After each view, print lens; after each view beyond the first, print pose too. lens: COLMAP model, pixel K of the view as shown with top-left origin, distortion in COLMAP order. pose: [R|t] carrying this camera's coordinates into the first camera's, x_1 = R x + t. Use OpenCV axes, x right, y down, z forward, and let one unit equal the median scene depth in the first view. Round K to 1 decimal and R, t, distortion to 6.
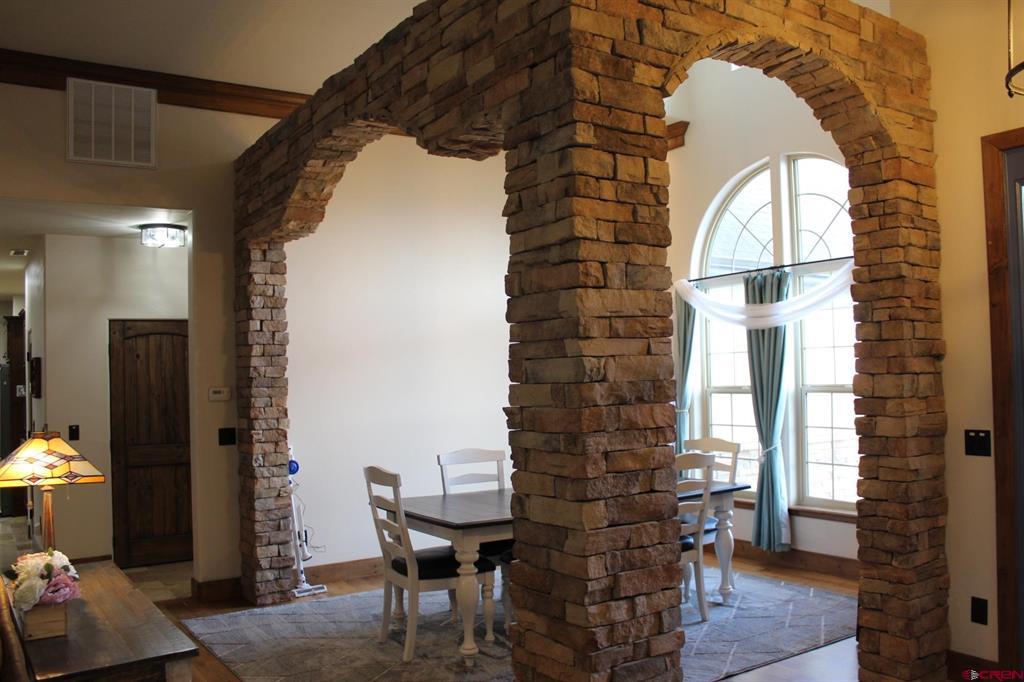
lens RADIAL K [[851.5, 0, 516.9], [0, 851.5, 347.3], [0, 0, 1]] dist [-0.160628, 0.135779]
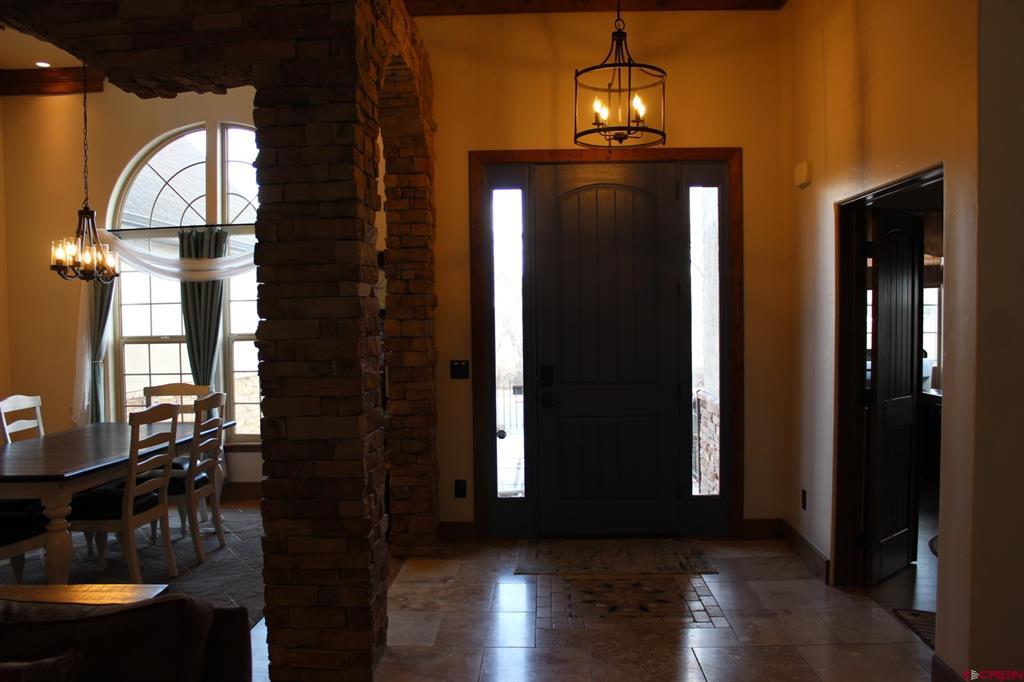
lens RADIAL K [[851.5, 0, 516.9], [0, 851.5, 347.3], [0, 0, 1]] dist [-0.160628, 0.135779]
pose [[0.591160, -0.014576, 0.806423, -0.539519], [-0.022659, 0.999142, 0.034670, 0.025678], [-0.806236, -0.038768, 0.590322, 0.065619]]
